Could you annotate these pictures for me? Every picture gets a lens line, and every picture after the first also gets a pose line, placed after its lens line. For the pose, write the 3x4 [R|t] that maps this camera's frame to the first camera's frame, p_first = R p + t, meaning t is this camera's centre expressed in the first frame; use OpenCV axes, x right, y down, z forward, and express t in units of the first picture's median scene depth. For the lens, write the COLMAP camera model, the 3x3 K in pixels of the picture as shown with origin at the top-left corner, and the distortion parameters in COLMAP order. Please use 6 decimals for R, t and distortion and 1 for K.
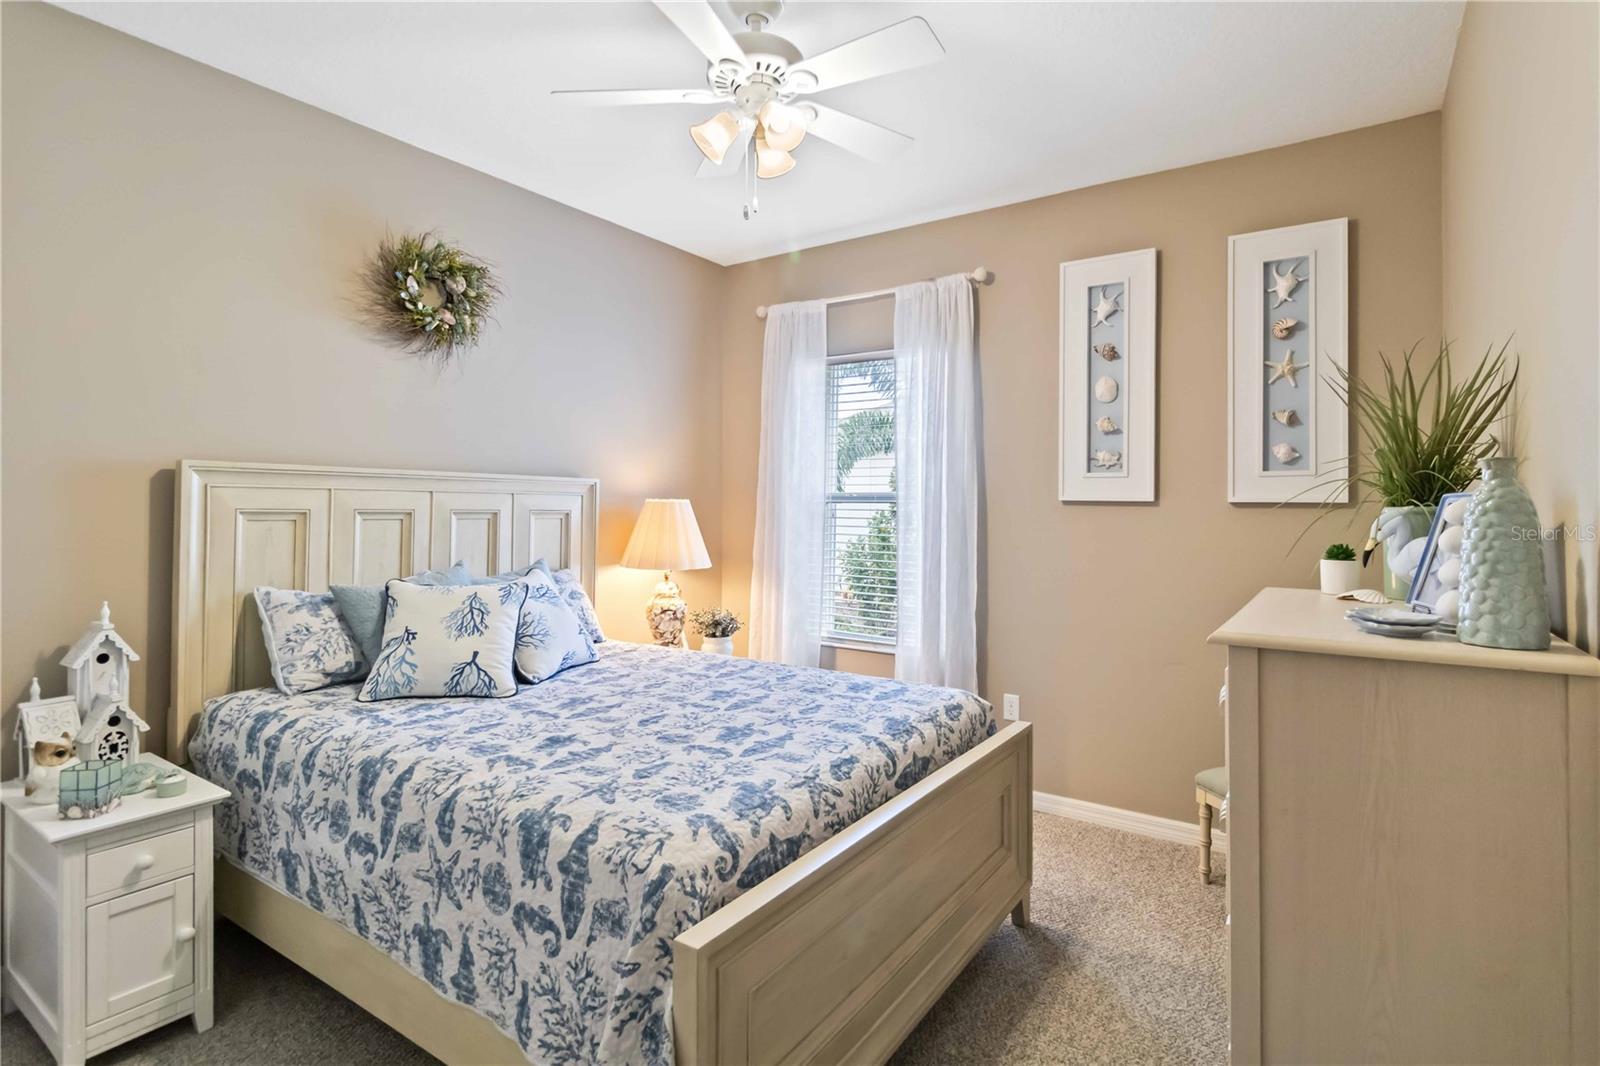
lens RADIAL K [[783.6, 0, 803.9], [0, 783.6, 539.2], [0, 0, 1]] dist [0.004056, 0.000344]
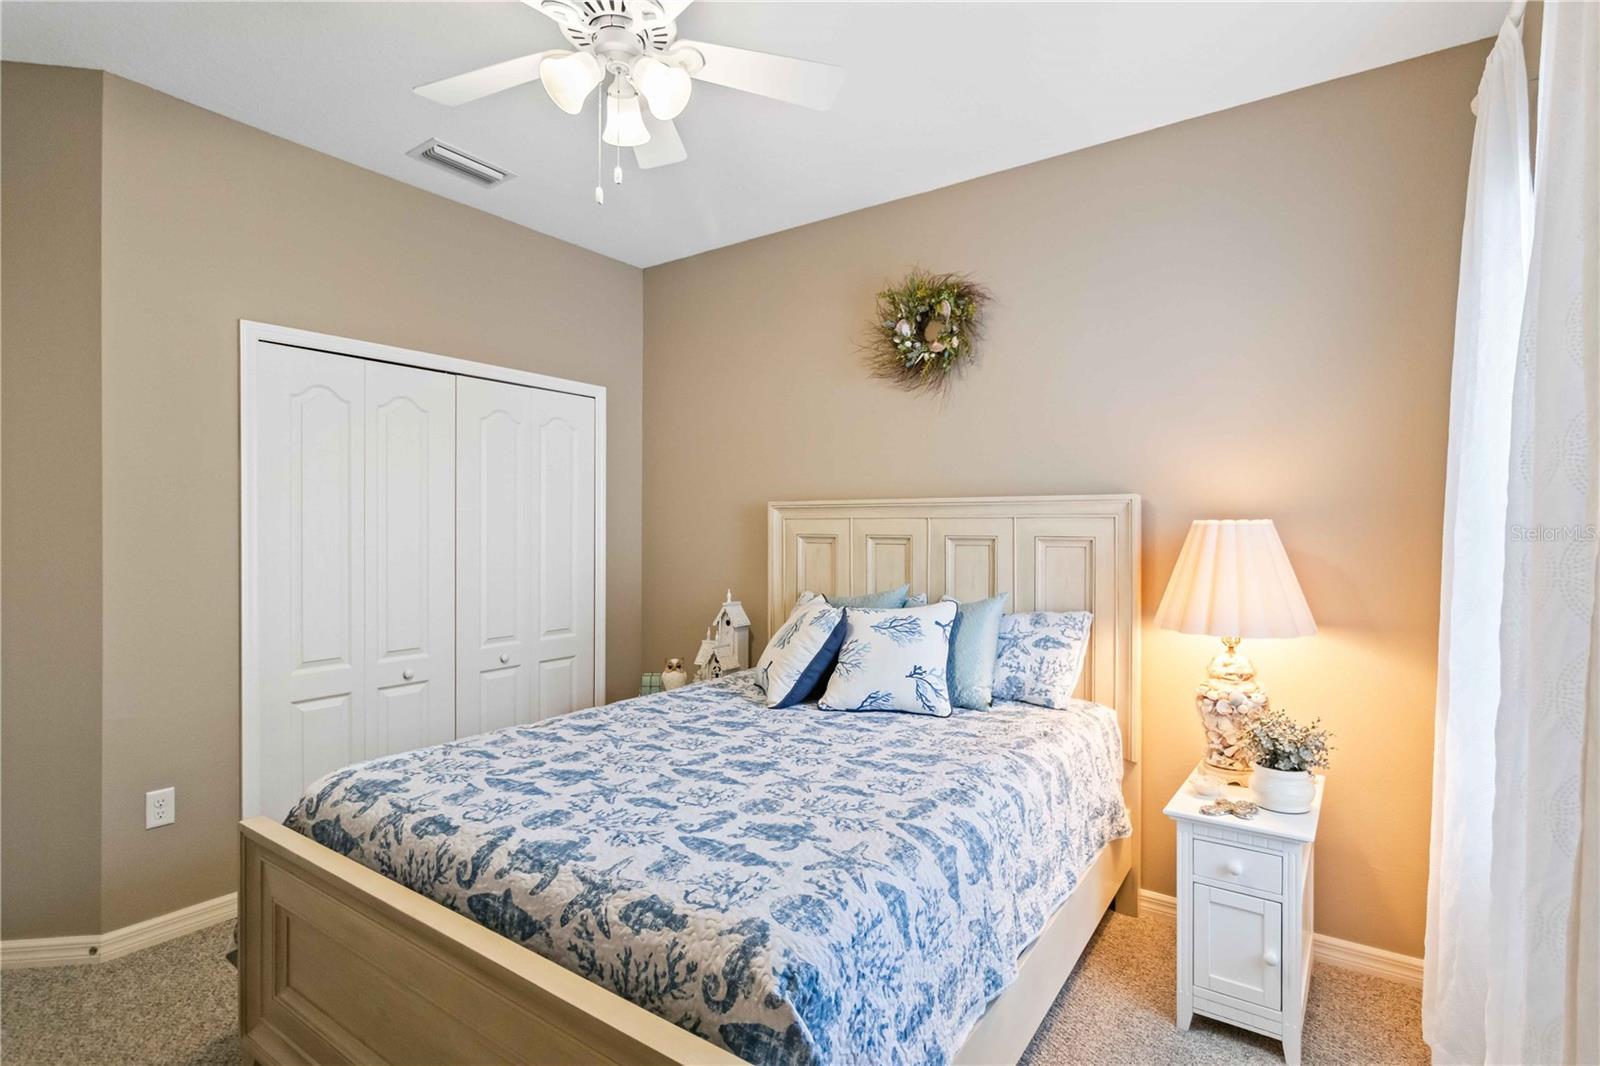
lens RADIAL K [[783.6, 0, 798.4], [0, 783.6, 528.6], [0, 0, 1]] dist [0.004056, 0.000344]
pose [[-0.012803, -0.008566, -0.999881, 0.703311], [-0.045381, 0.998938, -0.007977, -0.039255], [0.998888, 0.045274, -0.013178, 1.069624]]
